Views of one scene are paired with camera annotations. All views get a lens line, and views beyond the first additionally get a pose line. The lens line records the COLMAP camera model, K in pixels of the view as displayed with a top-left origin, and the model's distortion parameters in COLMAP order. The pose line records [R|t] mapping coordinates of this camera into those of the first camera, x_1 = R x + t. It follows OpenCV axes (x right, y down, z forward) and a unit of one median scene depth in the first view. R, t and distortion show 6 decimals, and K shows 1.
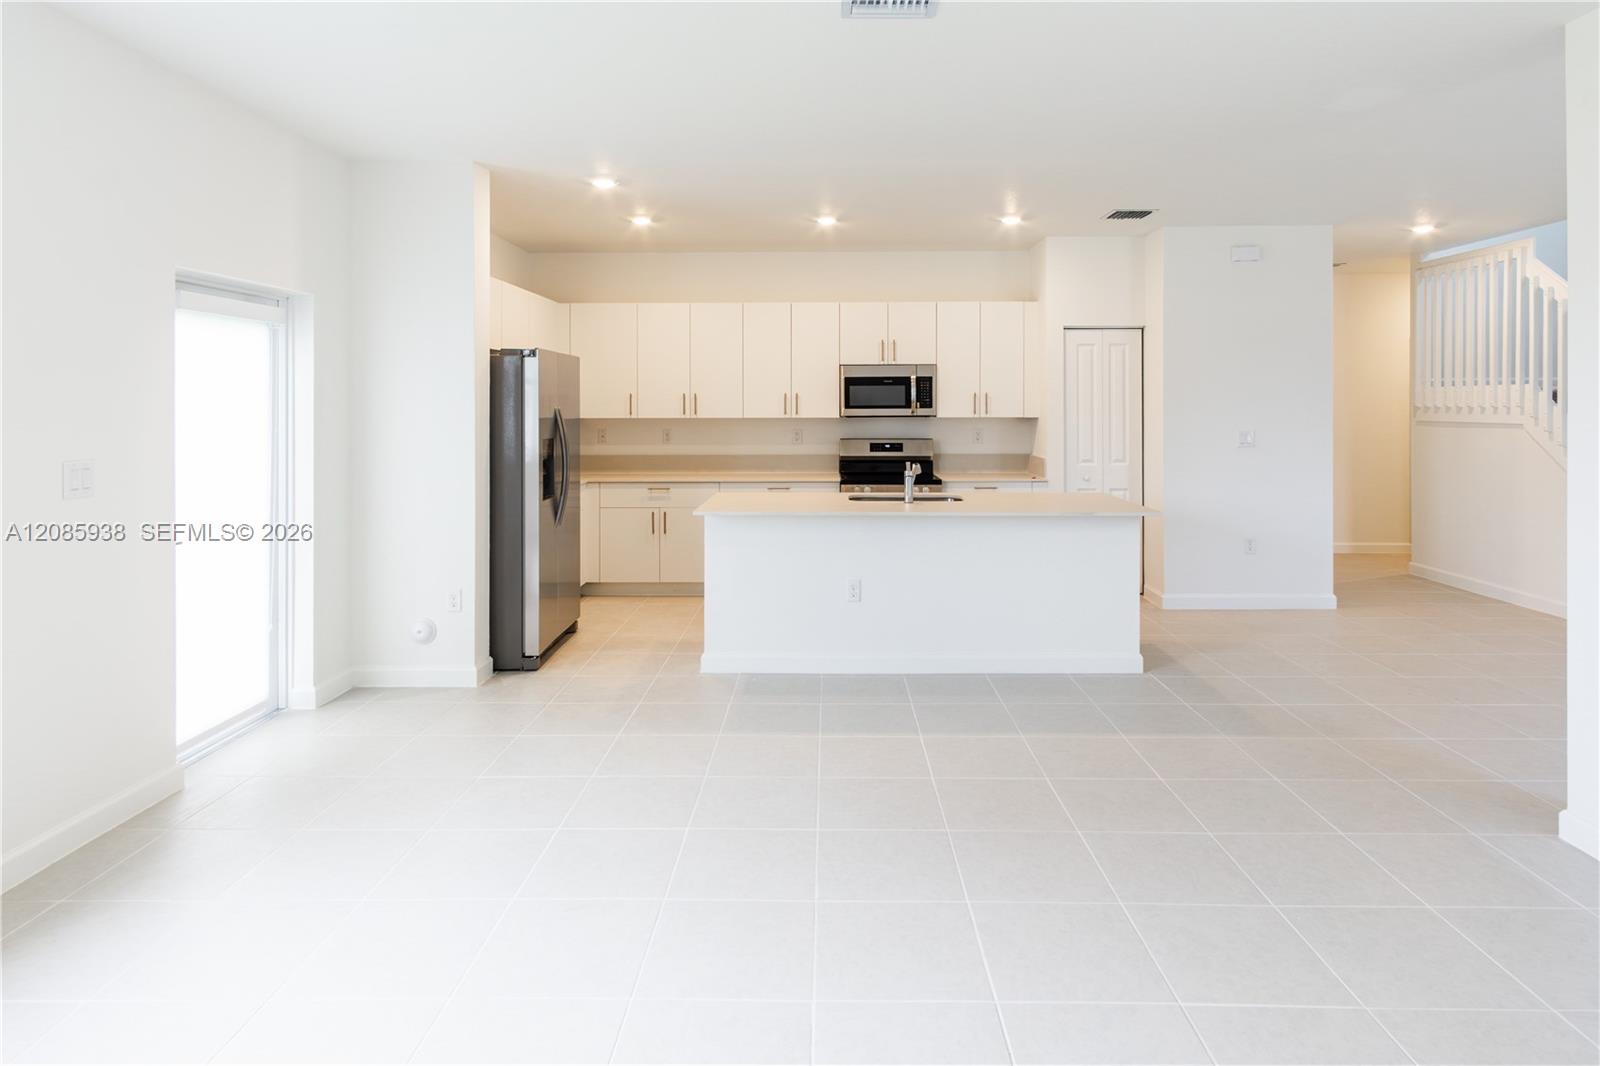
lens RADIAL K [[862.6, 0, 779.1], [0, 862.6, 412.6], [0, 0, 1]] dist [0.014567, 0.000519]
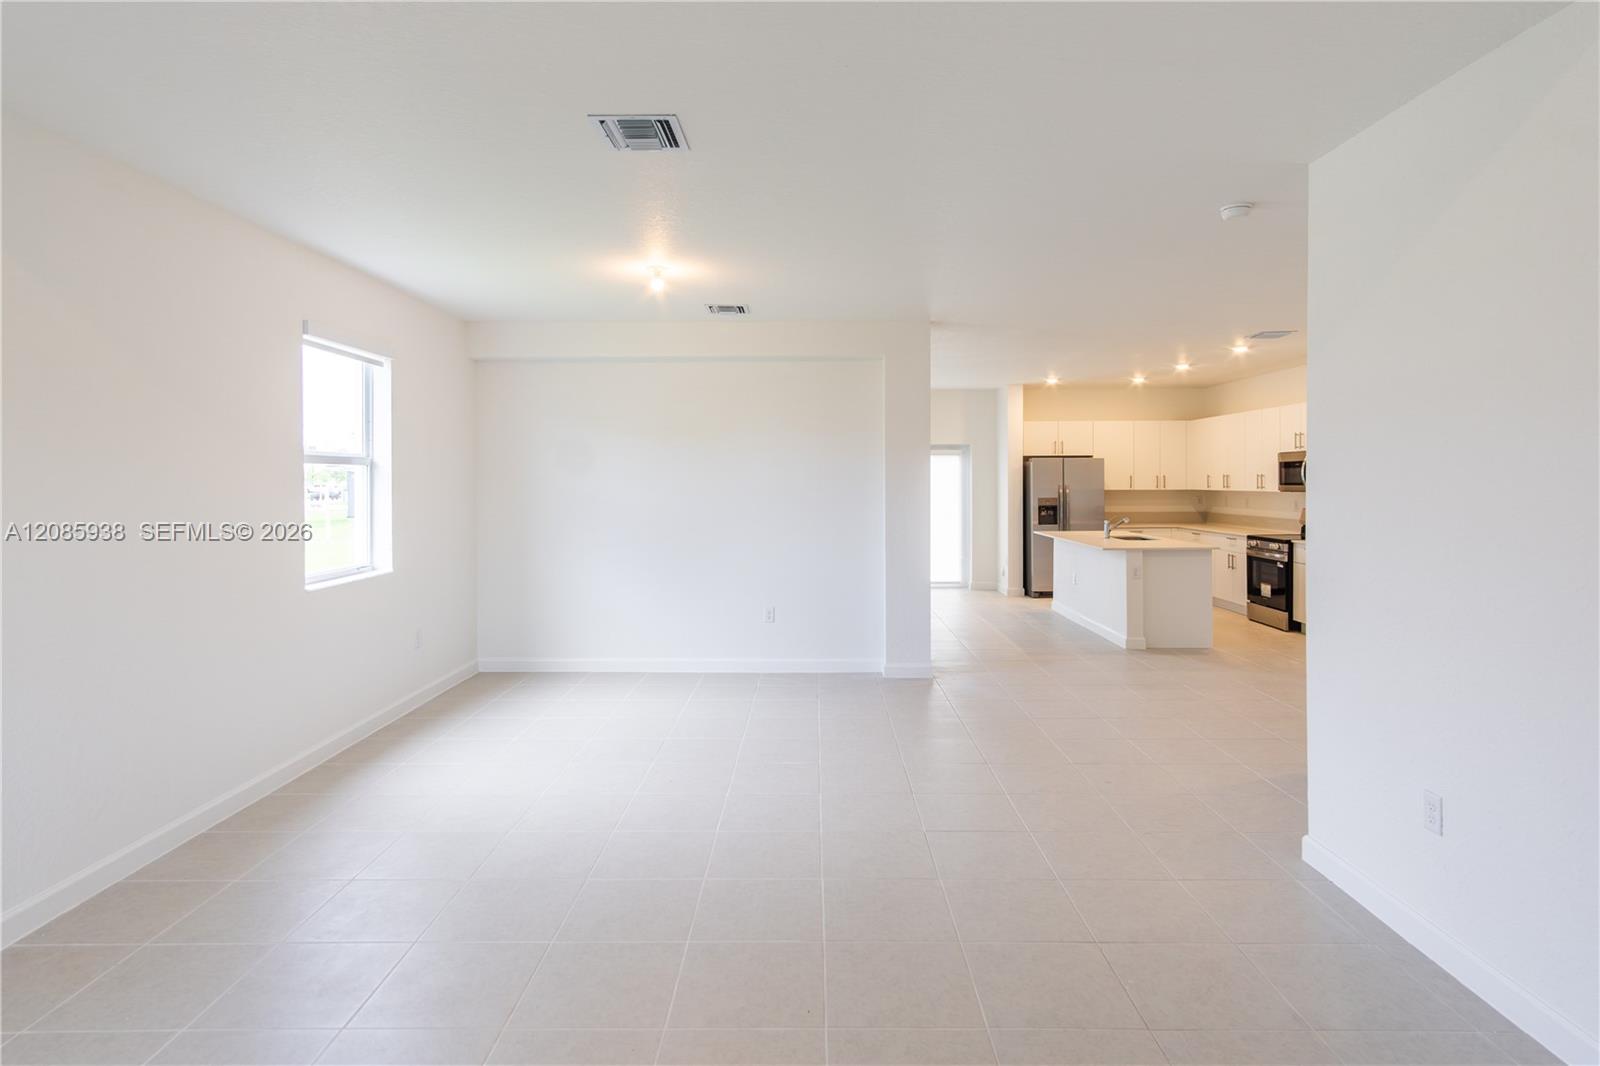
lens RADIAL K [[862.6, 0, 834.5], [0, 862.6, 482.4], [0, 0, 1]] dist [0.014567, 0.000519]
pose [[0.067111, 0.004319, -0.997736, 1.434769], [-0.003136, 0.999987, 0.004117, -0.012603], [0.997741, 0.002853, 0.067123, 0.229022]]
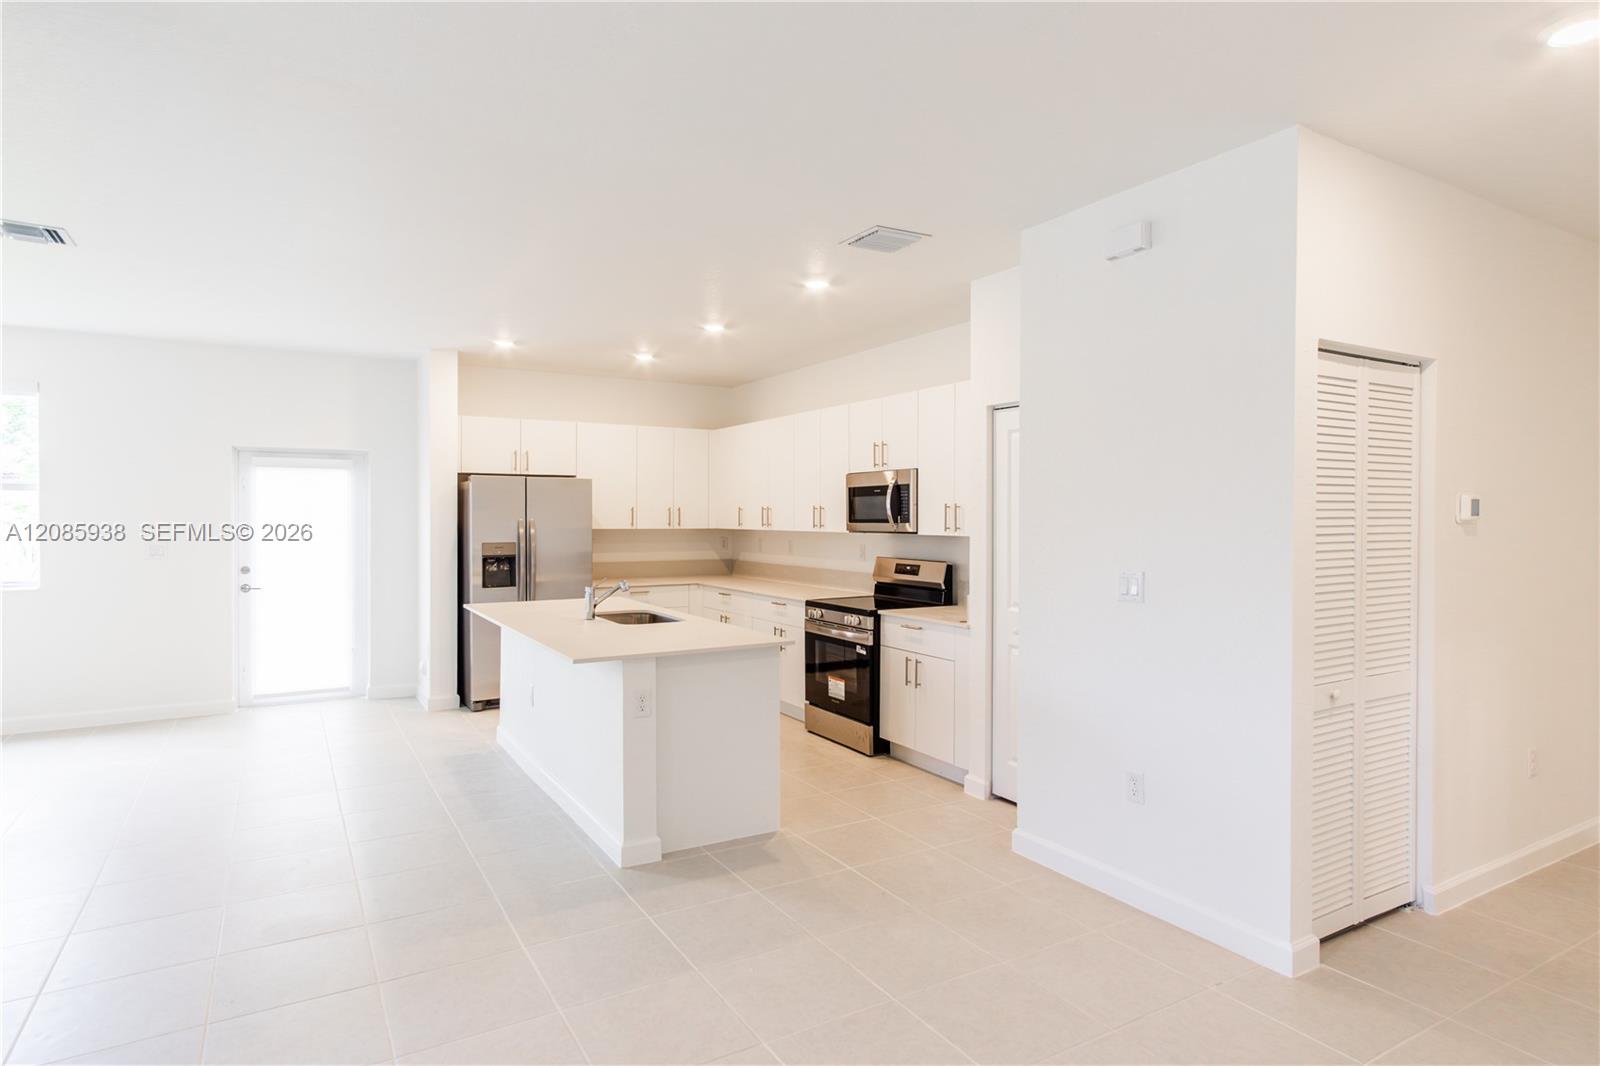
lens RADIAL K [[862.6, 0, 789.4], [0, 862.6, 526.4], [0, 0, 1]] dist [0.014567, 0.000519]
pose [[0.546681, 0.014265, -0.837219, 0.817933], [-0.009564, 0.999896, 0.010792, -0.009861], [0.837286, 0.002107, 0.546761, 0.486920]]
